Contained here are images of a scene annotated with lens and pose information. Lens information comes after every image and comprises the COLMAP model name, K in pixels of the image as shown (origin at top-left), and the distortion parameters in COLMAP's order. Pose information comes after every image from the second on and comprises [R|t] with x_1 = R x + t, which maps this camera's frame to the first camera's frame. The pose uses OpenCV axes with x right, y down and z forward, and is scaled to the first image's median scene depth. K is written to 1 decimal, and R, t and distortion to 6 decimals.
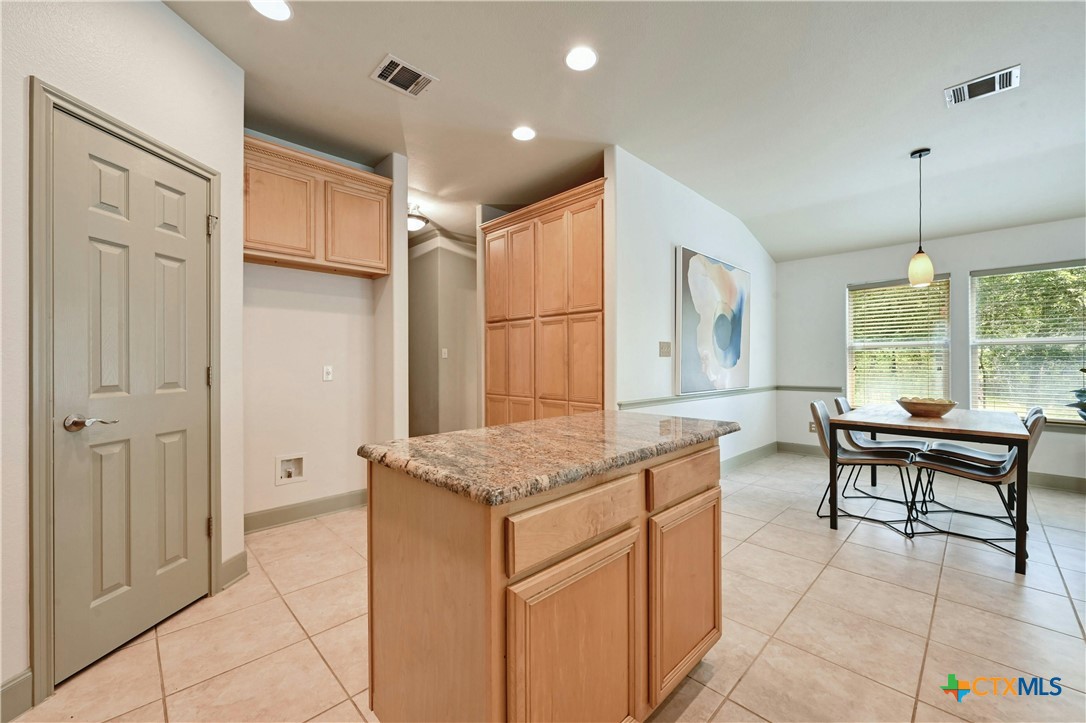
lens RADIAL K [[436.1, 0, 540.8], [0, 436.1, 362.3], [0, 0, 1]] dist [0.001885, -0.000052]
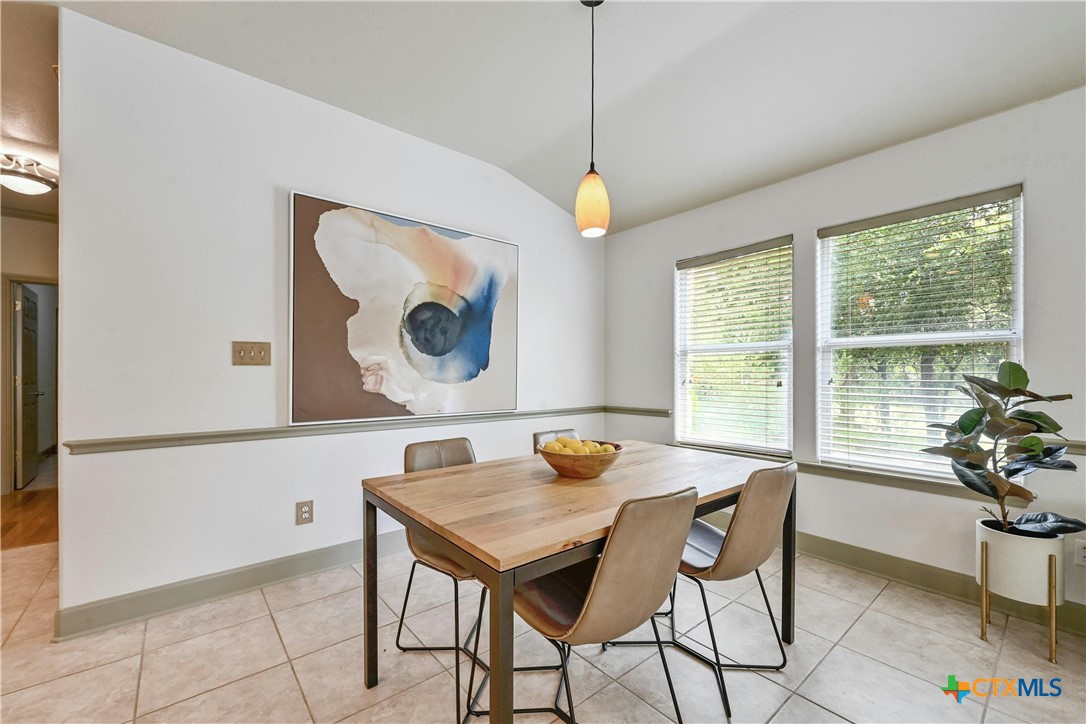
lens RADIAL K [[436.1, 0, 534.4], [0, 436.1, 374.0], [0, 0, 1]] dist [0.001885, -0.000052]
pose [[0.996028, -0.000433, -0.089037, 0.881414], [0.000263, 0.999998, -0.001931, 0.001820], [0.089038, 0.001900, 0.996026, 0.469331]]
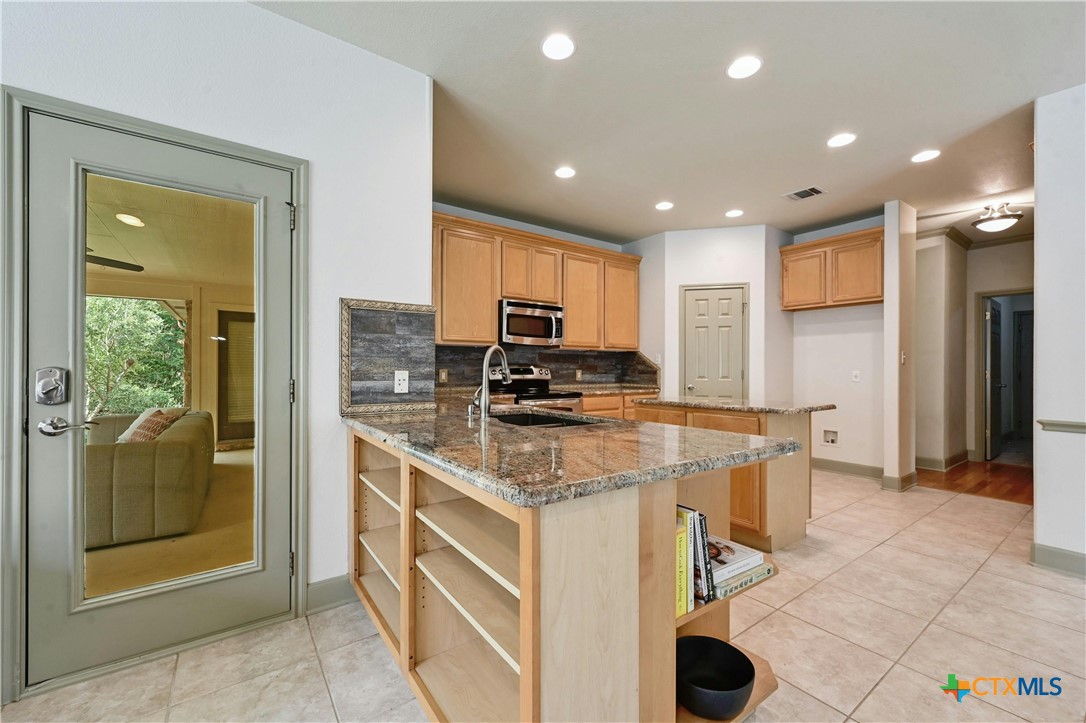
lens RADIAL K [[436.1, 0, 551.7], [0, 436.1, 365.9], [0, 0, 1]] dist [0.001885, -0.000052]
pose [[-0.149501, -0.003576, -0.988755, 1.124216], [-0.006890, 0.999973, -0.002575, 0.001437], [0.988738, 0.006427, -0.149522, 0.237066]]
